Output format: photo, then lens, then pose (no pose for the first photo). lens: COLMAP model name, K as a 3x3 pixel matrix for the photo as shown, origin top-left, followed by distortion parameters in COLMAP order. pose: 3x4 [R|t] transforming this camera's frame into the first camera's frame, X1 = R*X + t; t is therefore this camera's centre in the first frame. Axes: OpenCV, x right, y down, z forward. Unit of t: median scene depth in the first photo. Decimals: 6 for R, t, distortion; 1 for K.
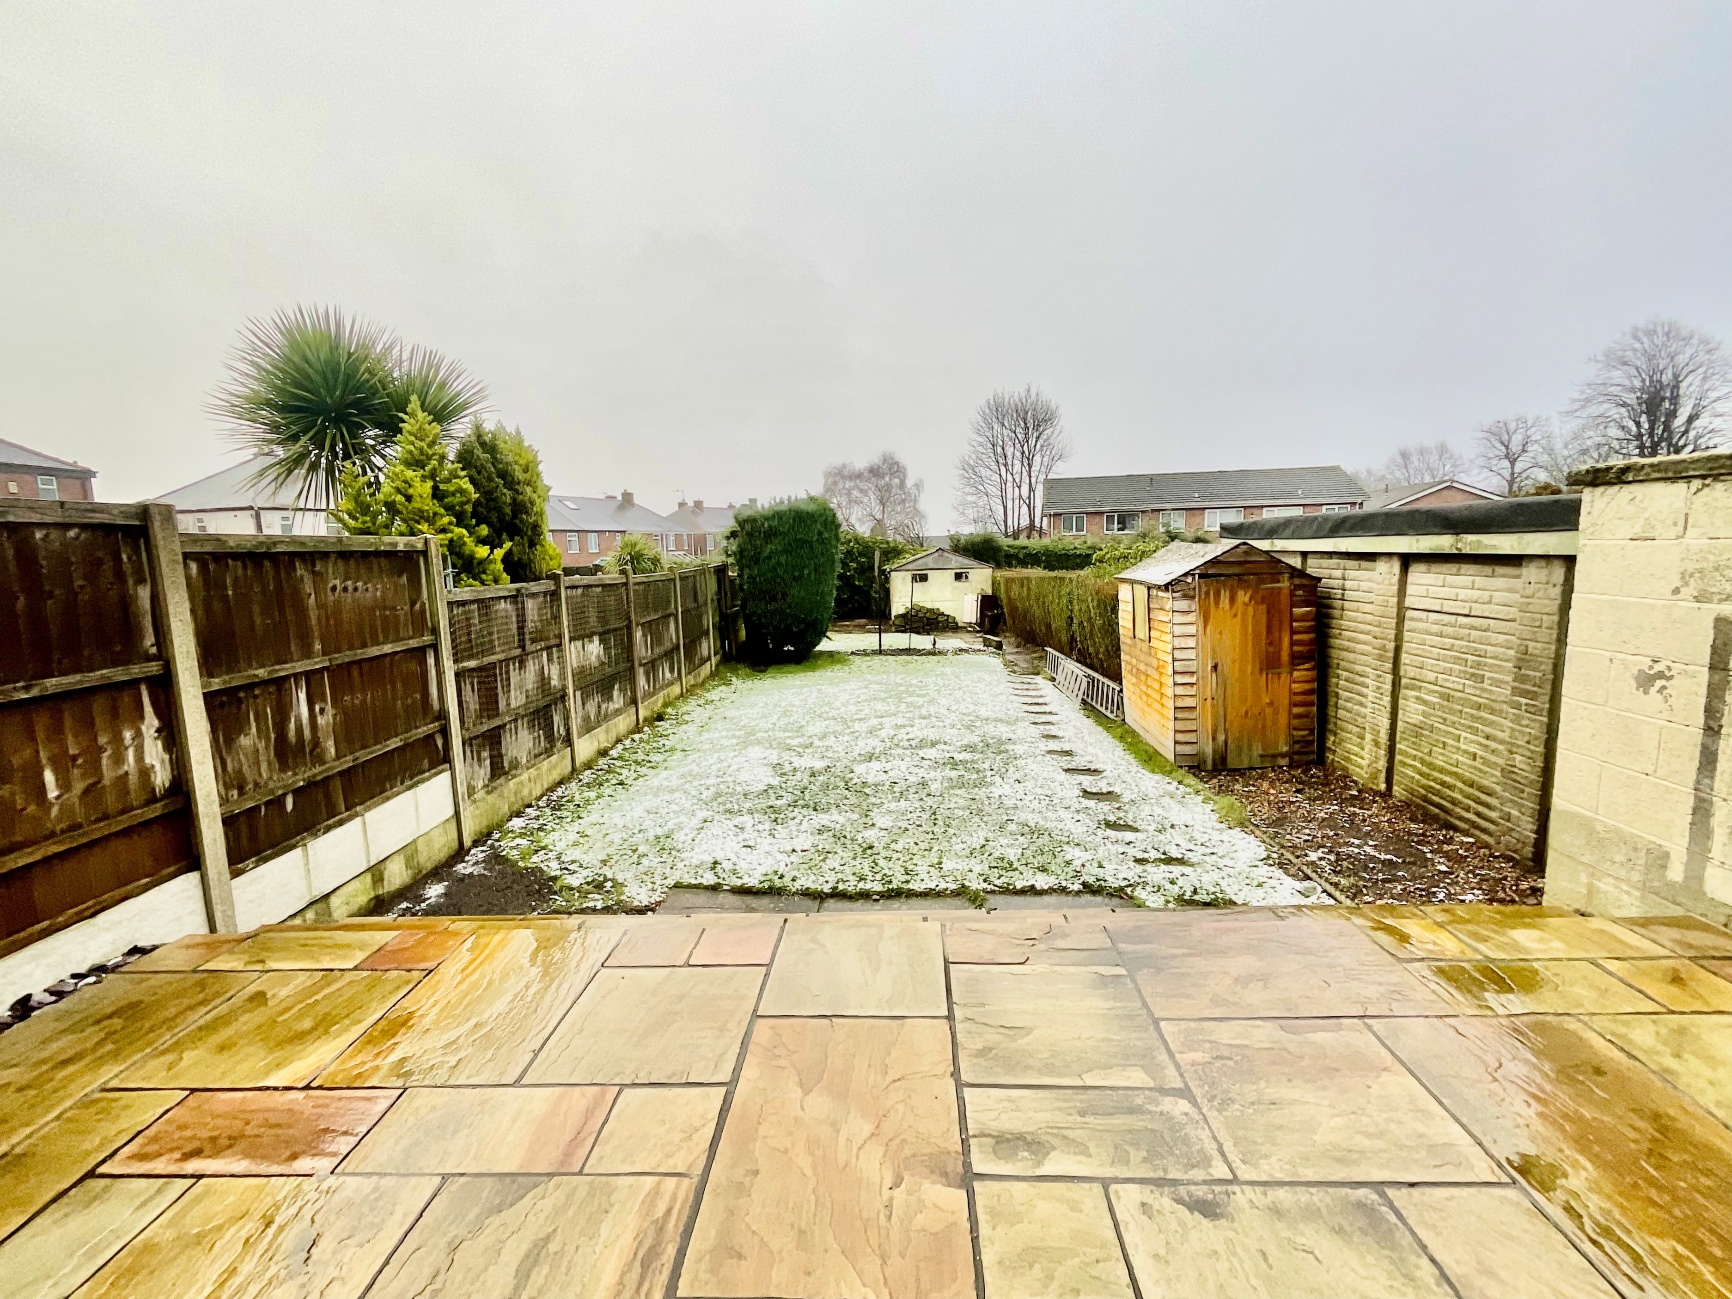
lens RADIAL K [[771.1, 0, 869.9], [0, 771.1, 653.3], [0, 0, 1]] dist [-0.001960, 0.000130]
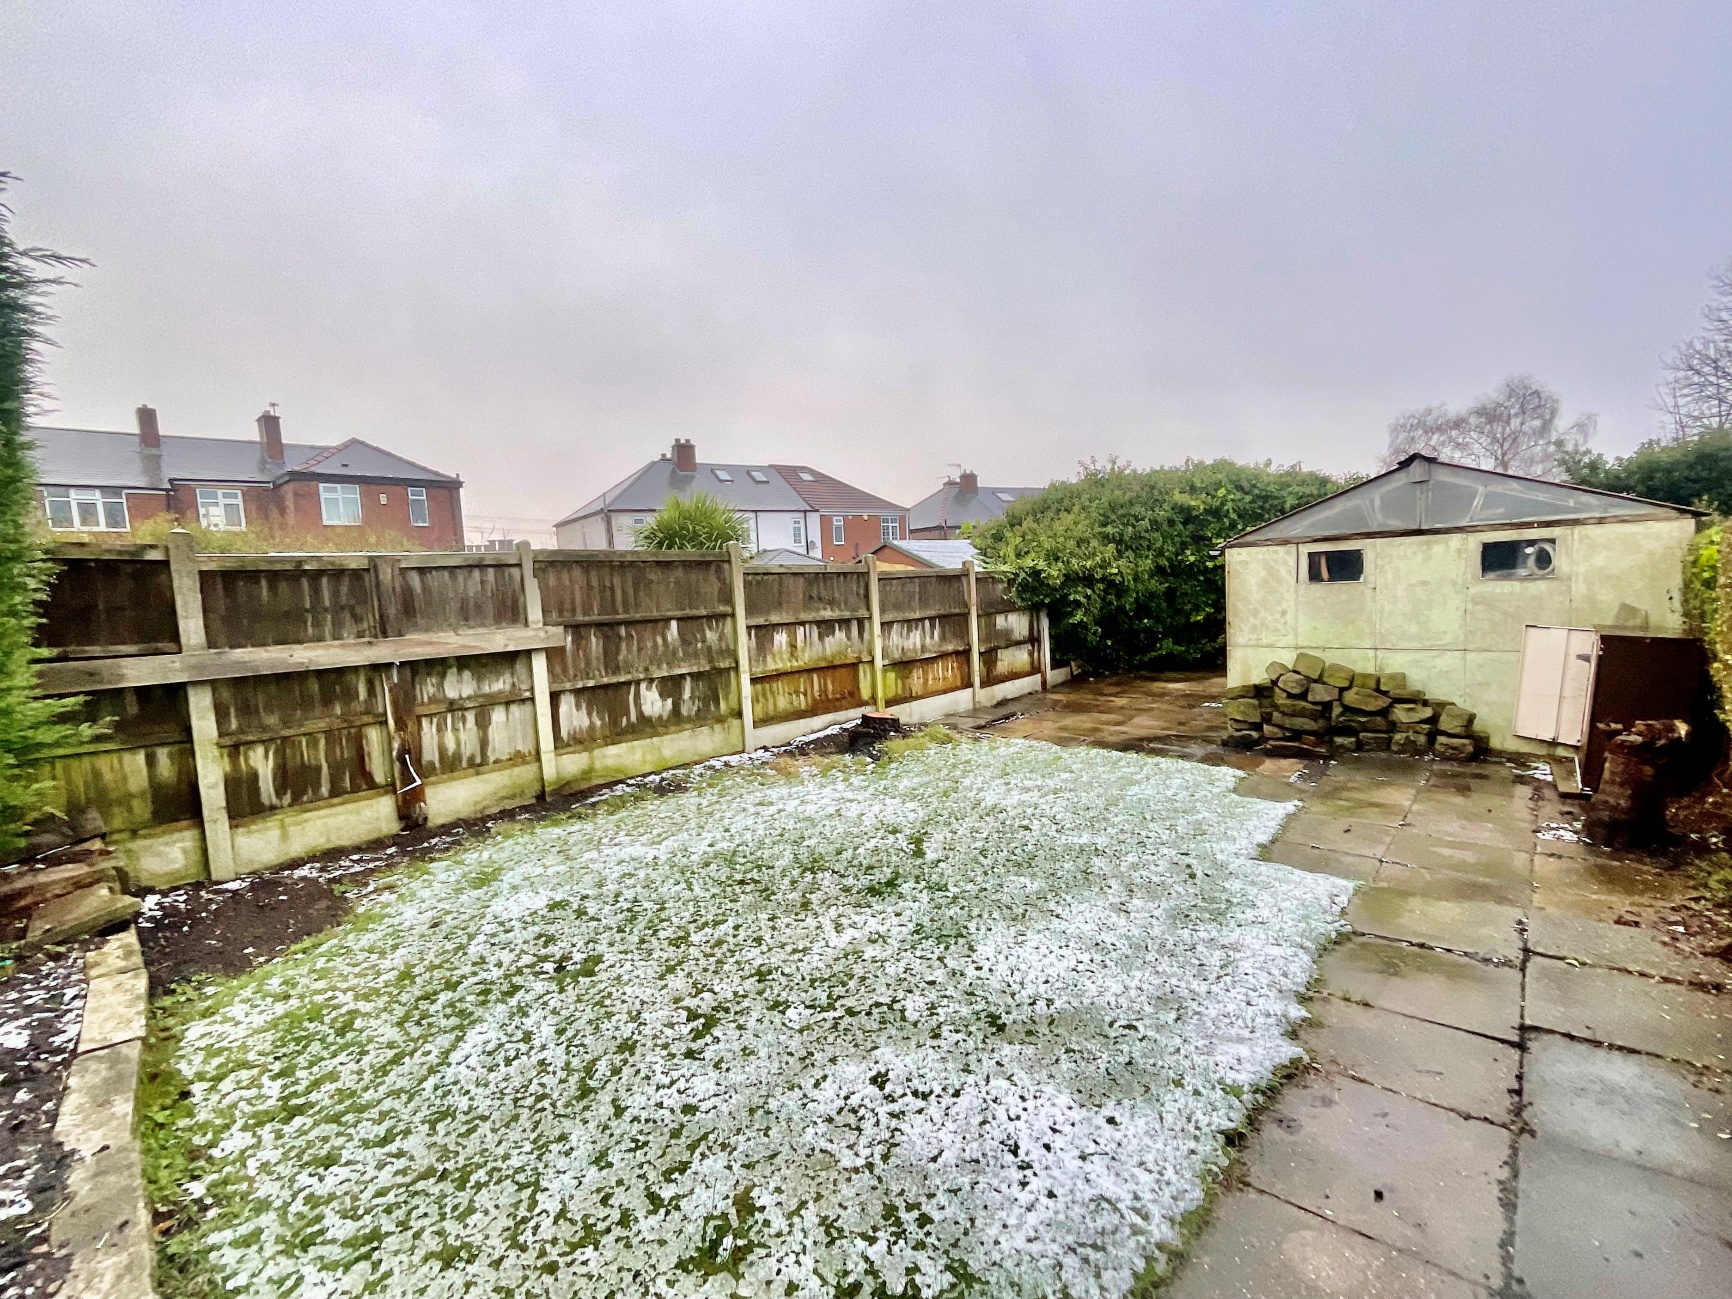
lens RADIAL K [[771.1, 0, 869.9], [0, 771.1, 653.3], [0, 0, 1]] dist [-0.001960, 0.000130]
pose [[0.759431, 0.046753, -0.648906, 0.121935], [-0.056650, 0.998378, 0.005634, -0.056598], [0.648117, 0.032482, 0.760848, 0.663454]]
